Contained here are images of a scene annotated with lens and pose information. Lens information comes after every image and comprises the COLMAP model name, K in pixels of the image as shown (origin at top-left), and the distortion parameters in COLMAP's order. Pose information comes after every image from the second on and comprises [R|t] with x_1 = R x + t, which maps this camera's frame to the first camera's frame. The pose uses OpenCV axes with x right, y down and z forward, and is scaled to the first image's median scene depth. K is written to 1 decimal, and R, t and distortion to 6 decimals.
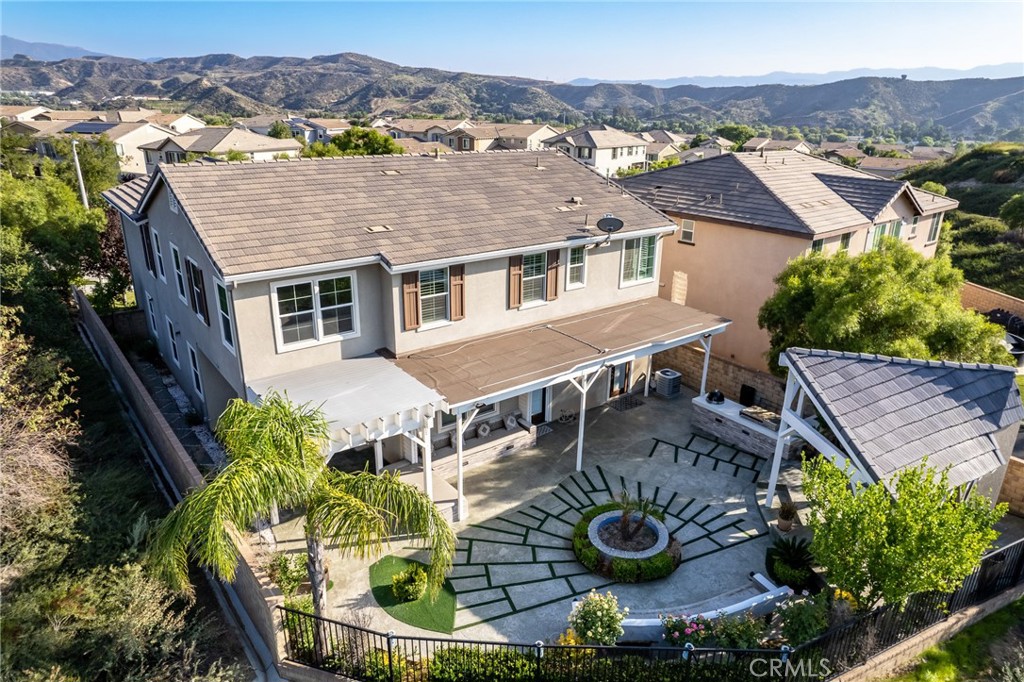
lens RADIAL K [[659.3, 0, 514.6], [0, 659.3, 342.2], [0, 0, 1]] dist [-0.085343, 0.078929]
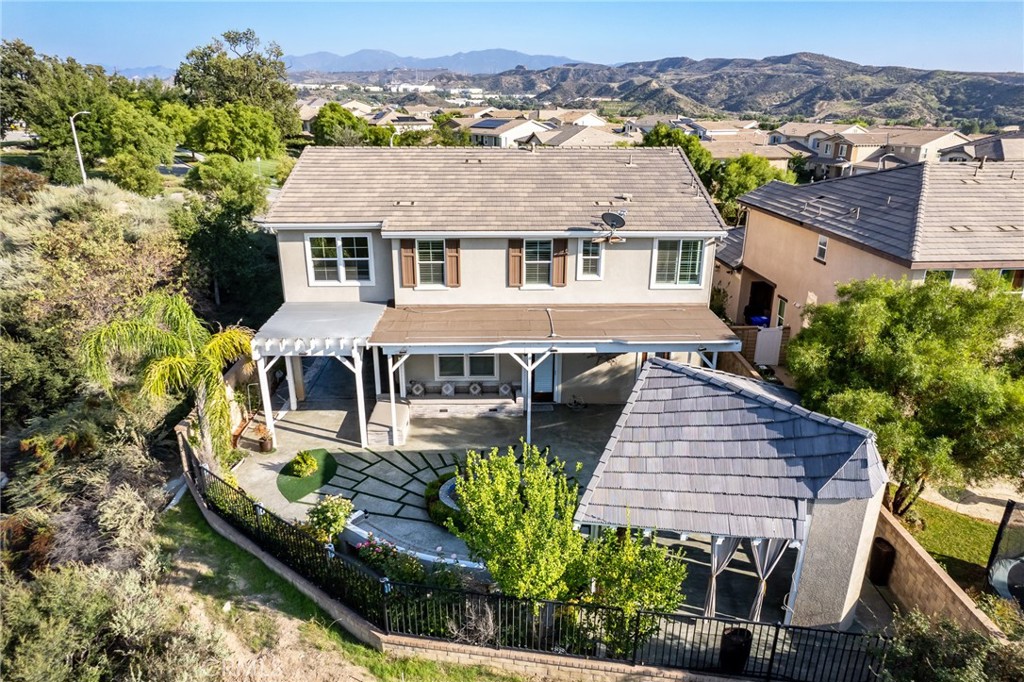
lens RADIAL K [[659.3, 0, 514.6], [0, 659.3, 342.2], [0, 0, 1]] dist [-0.085343, 0.078929]
pose [[0.817798, 0.190358, -0.543112, 0.663087], [-0.191622, 0.979931, 0.054923, -0.022309], [0.542667, 0.059157, 0.837862, 0.084659]]
